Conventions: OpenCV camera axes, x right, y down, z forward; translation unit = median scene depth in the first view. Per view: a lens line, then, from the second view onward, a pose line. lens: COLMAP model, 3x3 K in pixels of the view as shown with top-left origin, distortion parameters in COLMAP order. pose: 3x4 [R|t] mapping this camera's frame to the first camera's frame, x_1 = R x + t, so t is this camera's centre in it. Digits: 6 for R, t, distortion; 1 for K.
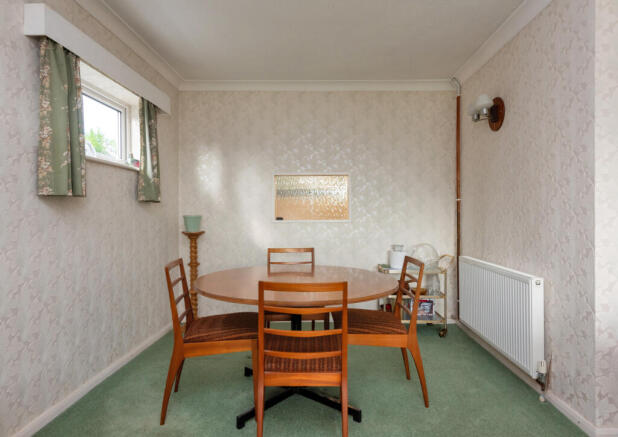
lens RADIAL K [[395.6, 0, 310.6], [0, 395.6, 218.9], [0, 0, 1]] dist [-0.003760, -0.000402]
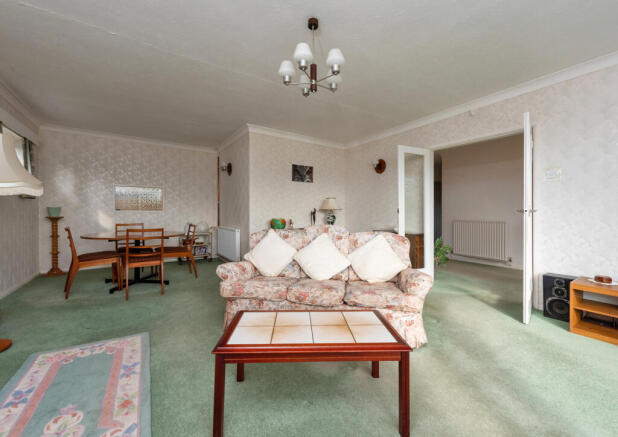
lens RADIAL K [[254.8, 0, 313.6], [0, 254.8, 212.2], [0, 0, 1]] dist [0.002256, -0.000339]
pose [[0.802001, 0.001877, 0.597319, -0.063767], [-0.001109, 0.999998, -0.001652, 0.014118], [-0.597321, 0.000663, 0.802002, -0.516827]]
